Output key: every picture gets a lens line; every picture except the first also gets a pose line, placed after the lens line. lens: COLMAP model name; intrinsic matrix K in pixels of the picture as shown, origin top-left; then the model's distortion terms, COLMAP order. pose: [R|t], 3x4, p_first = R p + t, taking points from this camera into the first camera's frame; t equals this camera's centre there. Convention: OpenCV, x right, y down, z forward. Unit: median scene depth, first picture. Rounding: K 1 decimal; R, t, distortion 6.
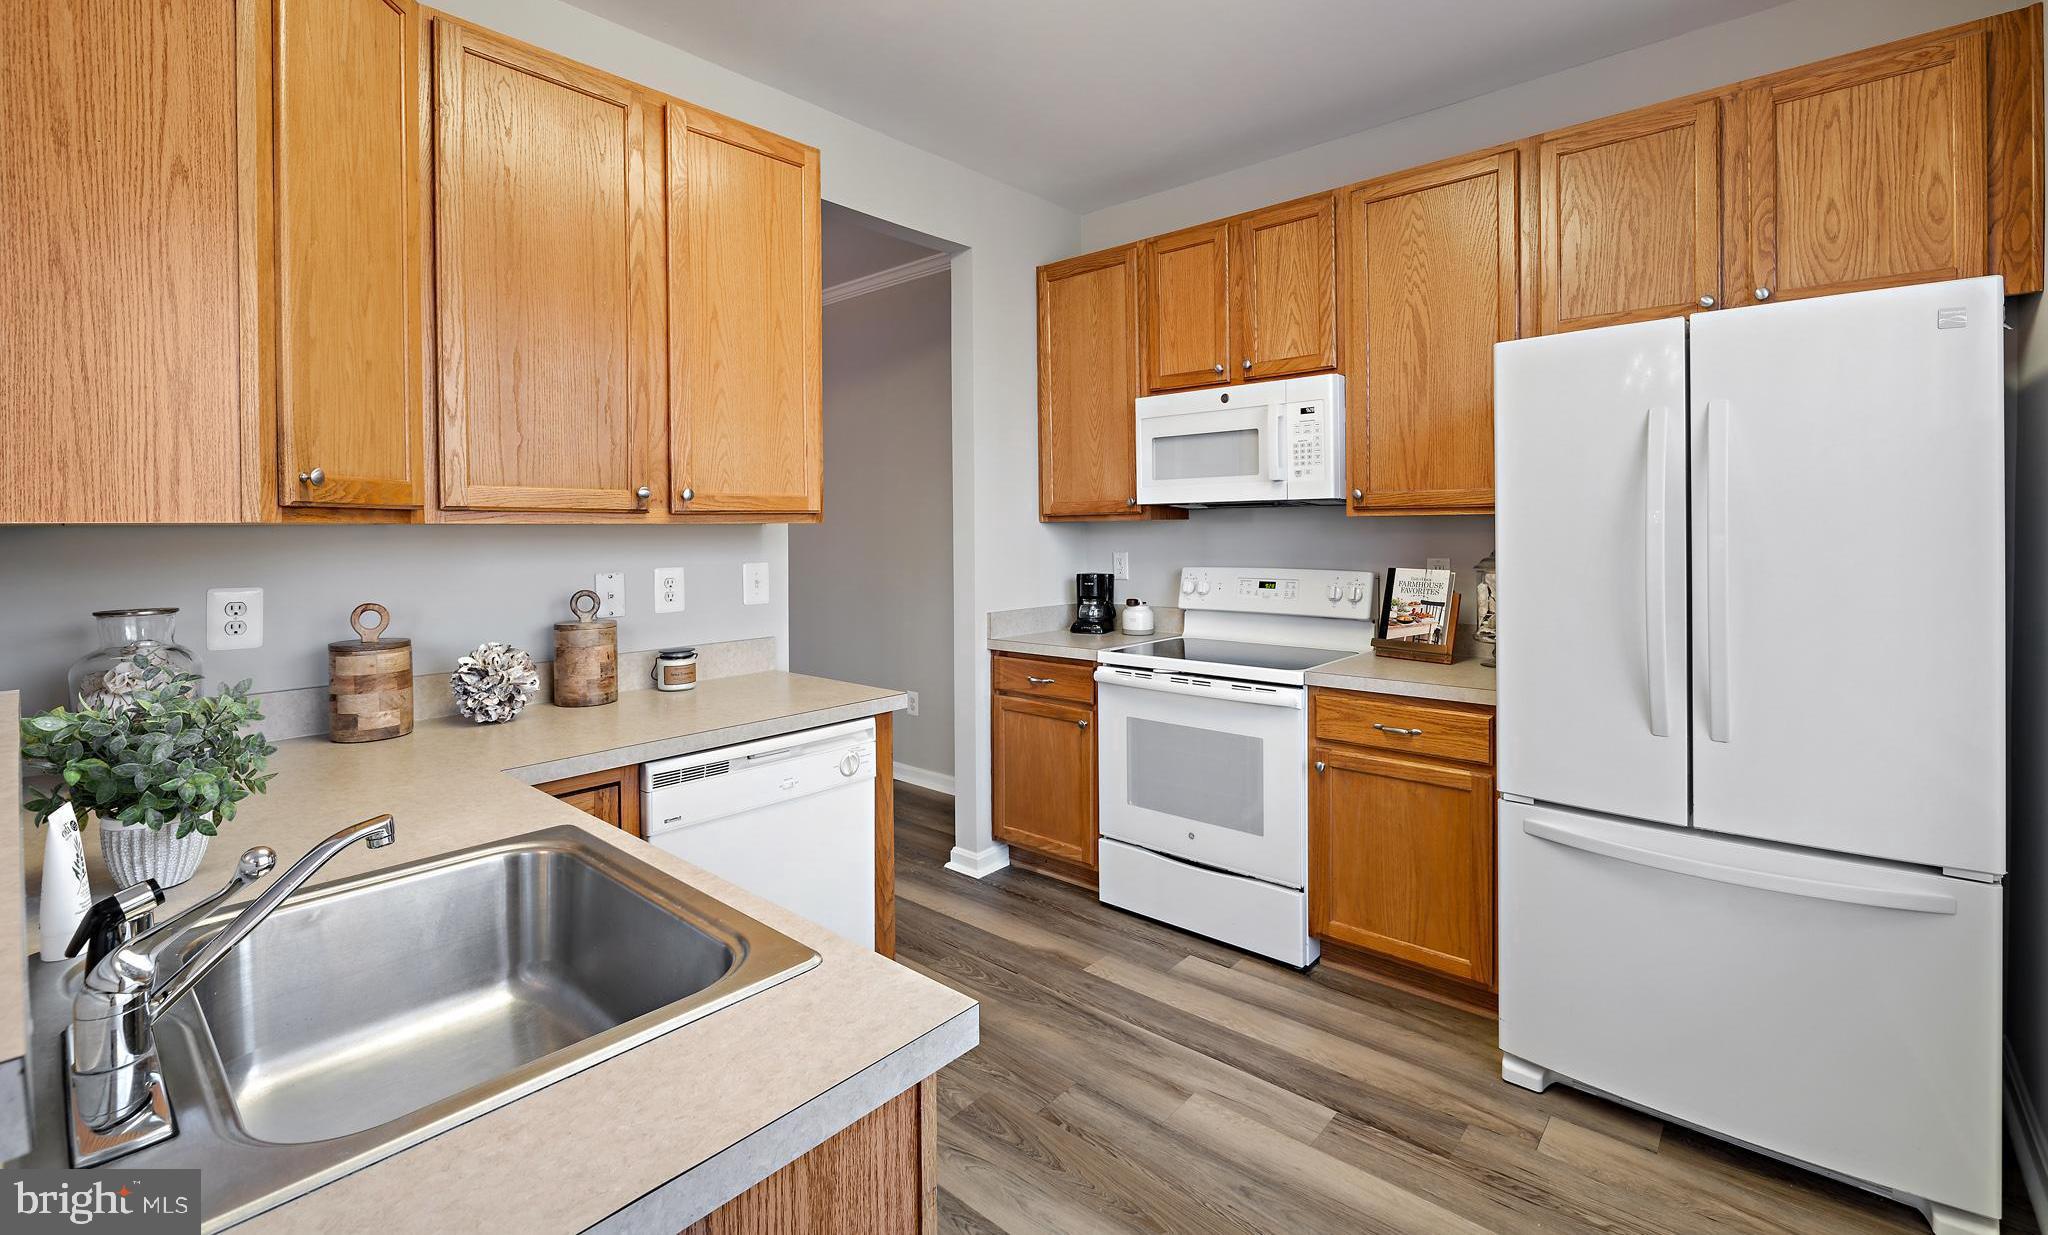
lens RADIAL K [[891.6, 0, 1024.0], [0, 891.6, 531.4], [0, 0, 1]] dist [-0.001914, 0.000567]
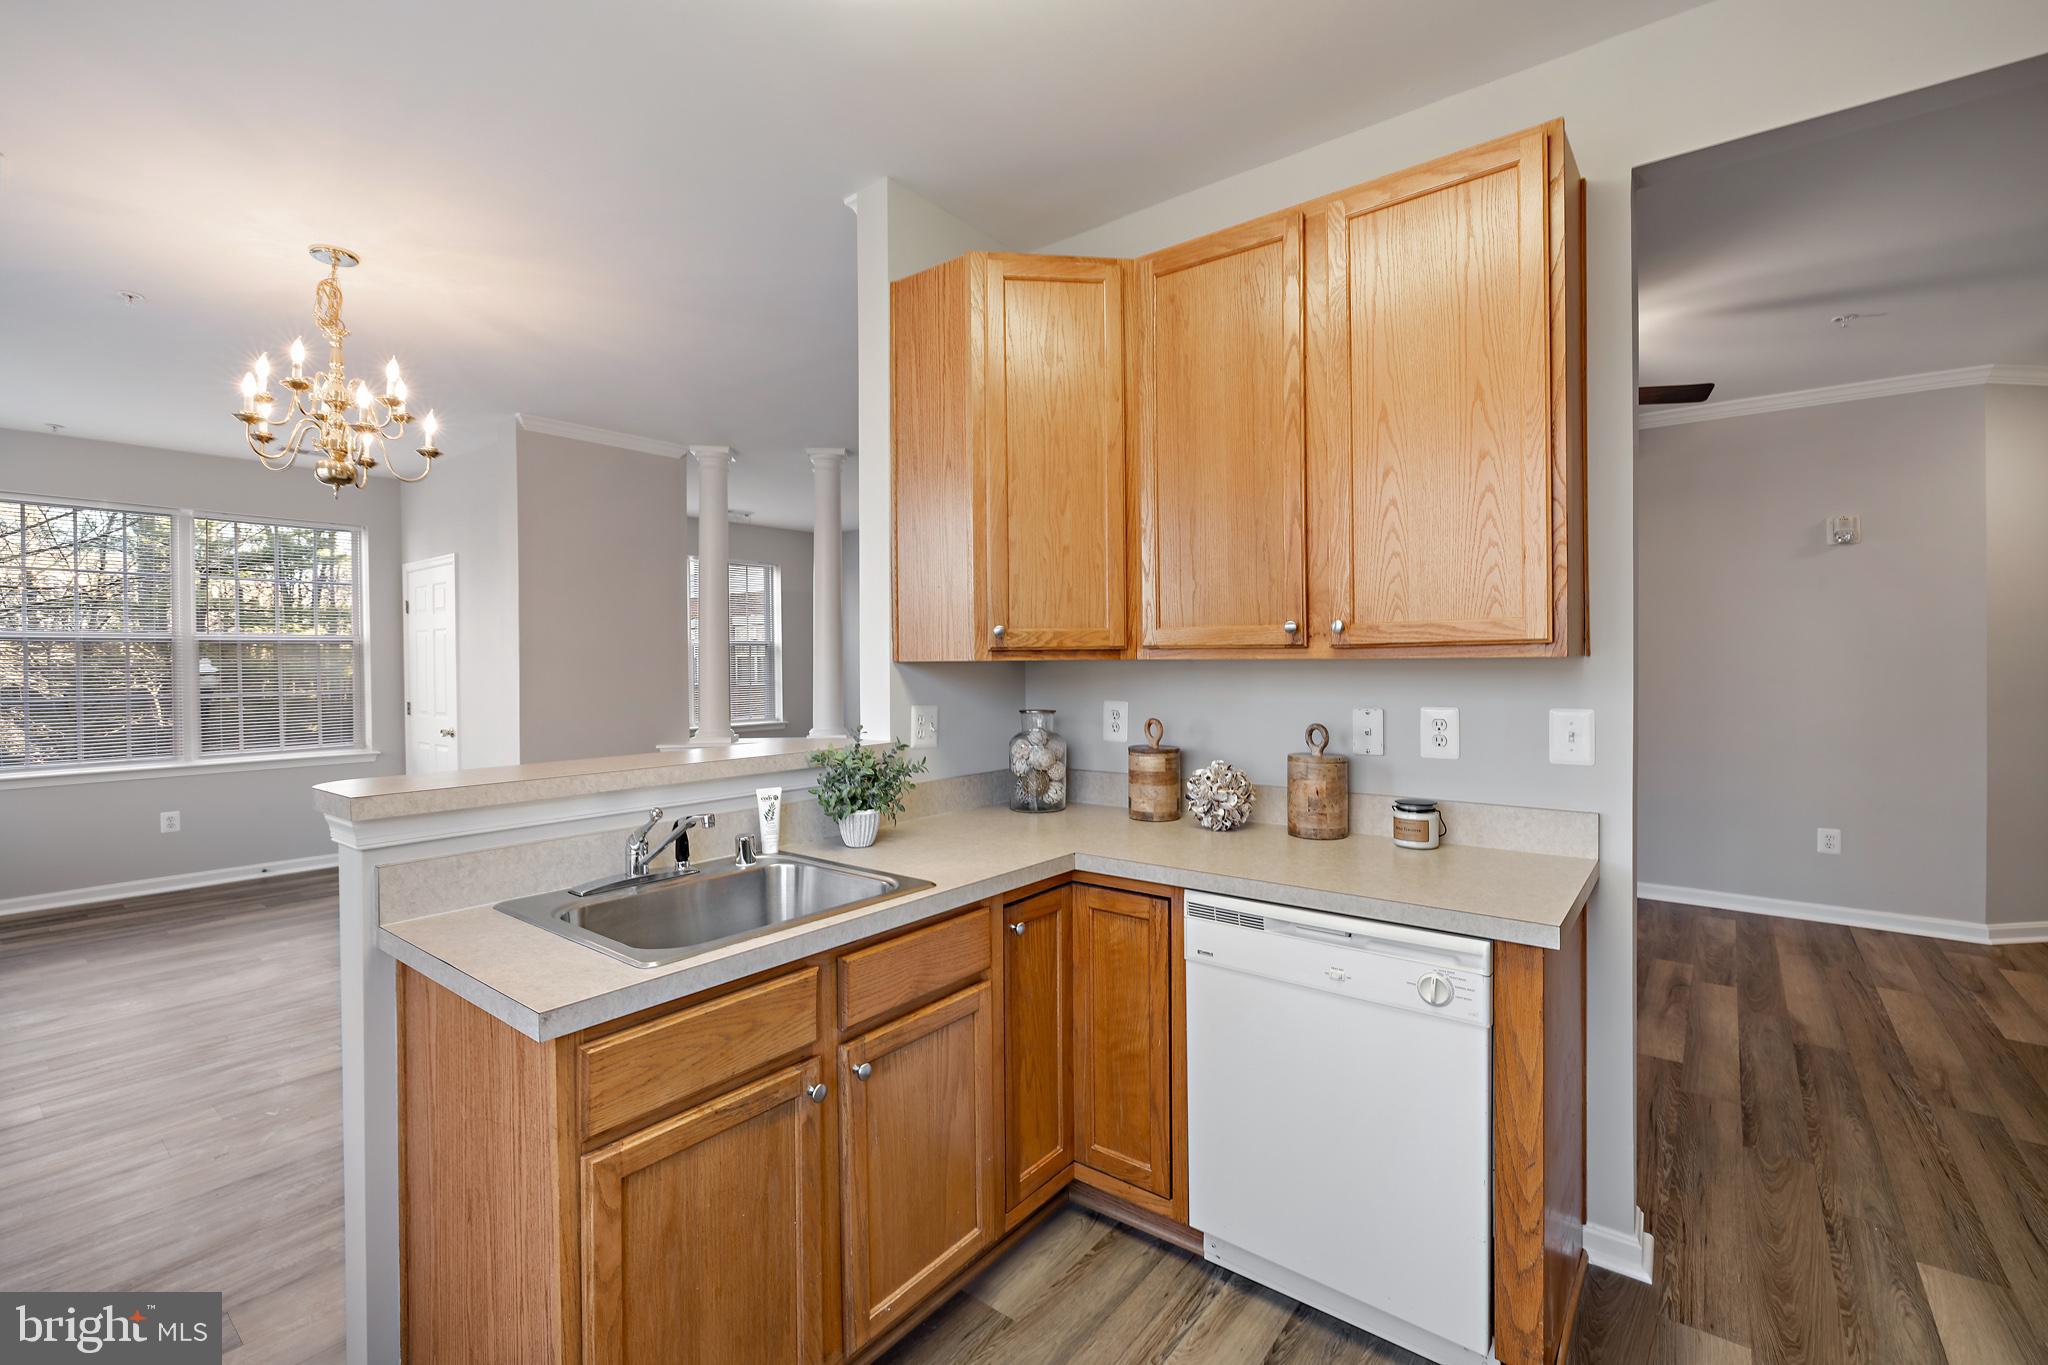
lens RADIAL K [[900.4, 0, 1010.7], [0, 900.4, 660.0], [0, 0, 1]] dist [-0.001844, -0.000081]
pose [[0.054076, 0.006485, -0.998516, 0.973291], [0.002017, 0.999976, 0.006604, -0.025590], [0.998535, -0.002371, 0.054062, 1.159705]]
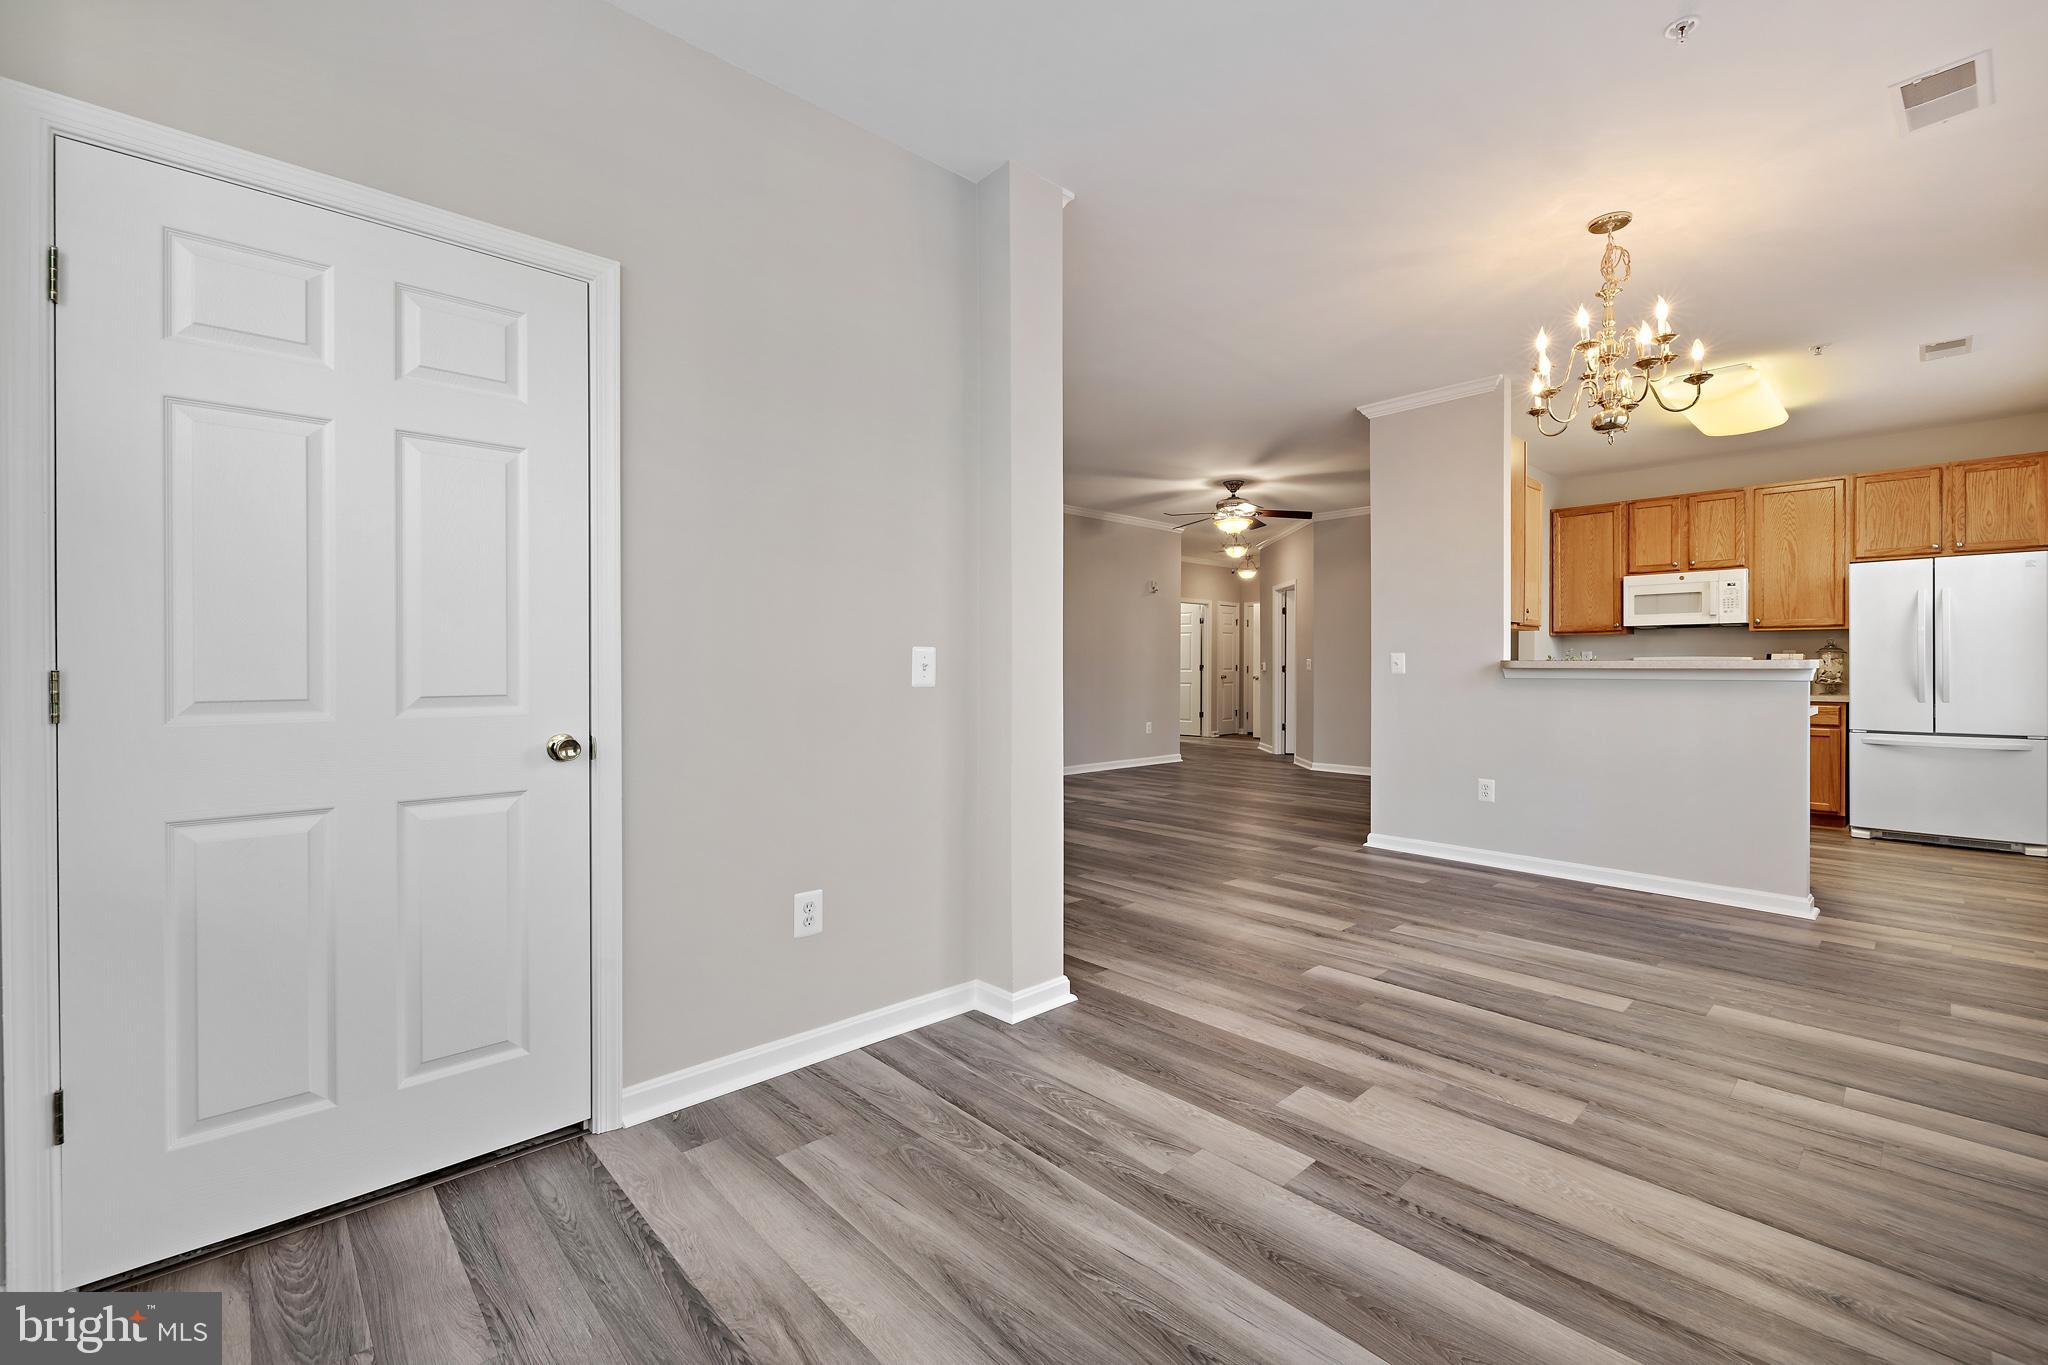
lens RADIAL K [[861.9, 0, 1026.5], [0, 861.9, 665.0], [0, 0, 1]] dist [0.003804, 0.000125]
pose [[0.995163, 0.006772, -0.098004, -1.146021], [-0.007002, 0.999973, -0.002008, 0.079957], [0.097988, 0.002684, 0.995184, -1.252815]]
